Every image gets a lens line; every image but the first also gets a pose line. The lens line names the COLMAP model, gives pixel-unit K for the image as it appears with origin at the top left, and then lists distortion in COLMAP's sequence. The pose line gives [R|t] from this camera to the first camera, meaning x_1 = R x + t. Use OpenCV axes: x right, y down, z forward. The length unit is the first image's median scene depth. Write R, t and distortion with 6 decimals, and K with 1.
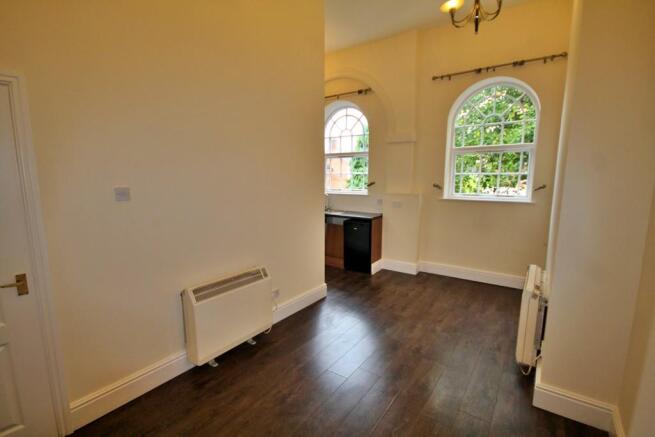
lens RADIAL K [[310.3, 0, 329.5], [0, 310.3, 220.3], [0, 0, 1]] dist [-0.005035, -0.001060]
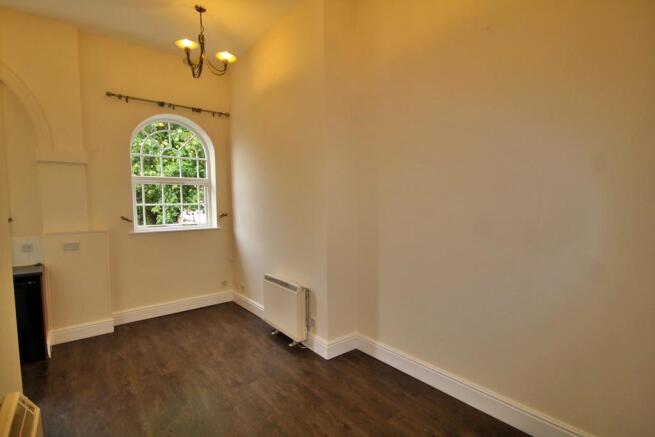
lens RADIAL K [[310.3, 0, 329.4], [0, 310.3, 219.3], [0, 0, 1]] dist [-0.005035, -0.001060]
pose [[0.255821, -0.044703, 0.965690, -0.390513], [0.149369, 0.988762, 0.006201, -0.035391], [-0.955115, 0.142658, 0.259623, 0.278157]]
